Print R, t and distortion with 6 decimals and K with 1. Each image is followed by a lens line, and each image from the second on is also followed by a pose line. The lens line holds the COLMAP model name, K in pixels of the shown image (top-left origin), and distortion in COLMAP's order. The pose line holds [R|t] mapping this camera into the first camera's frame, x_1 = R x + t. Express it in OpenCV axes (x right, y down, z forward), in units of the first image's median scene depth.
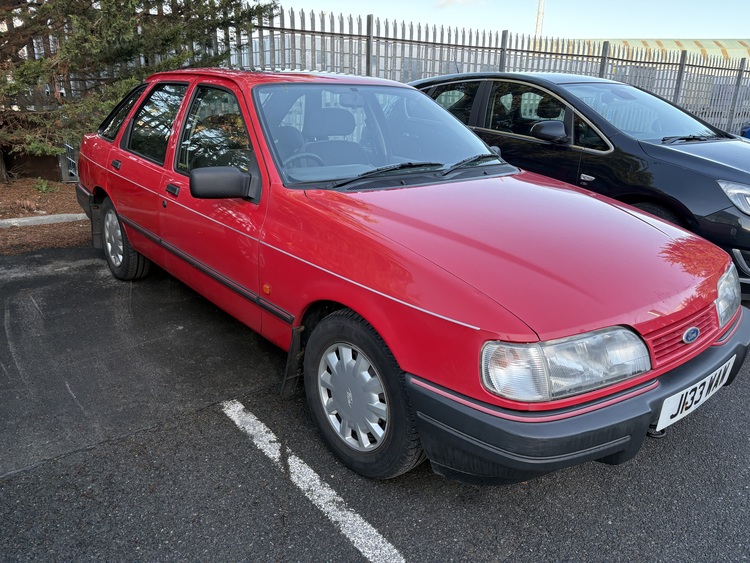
lens RADIAL K [[576.3, 0, 378.5], [0, 576.3, 276.9], [0, 0, 1]] dist [0.019216, 0.000386]
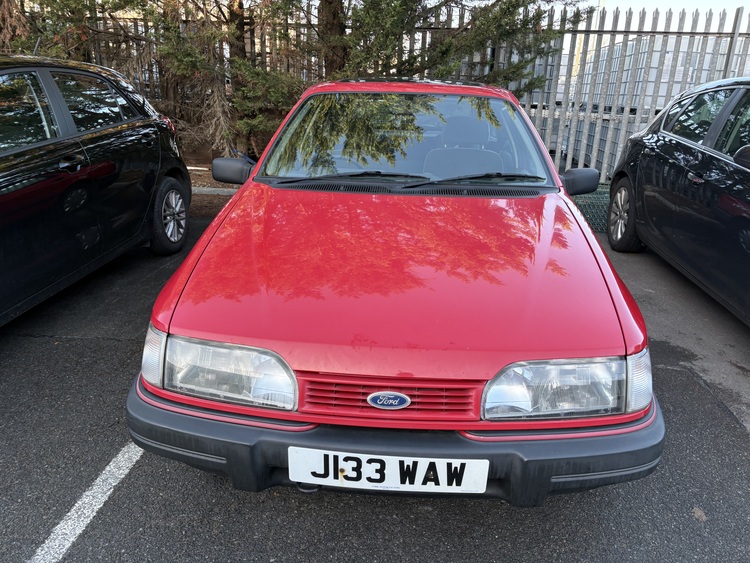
lens RADIAL K [[576.3, 0, 378.5], [0, 576.3, 276.9], [0, 0, 1]] dist [0.019216, 0.000386]
pose [[0.724643, 0.207747, -0.657064, 0.846222], [-0.216833, 0.973785, 0.068752, -0.100102], [0.654122, 0.092652, 0.750693, 0.300959]]
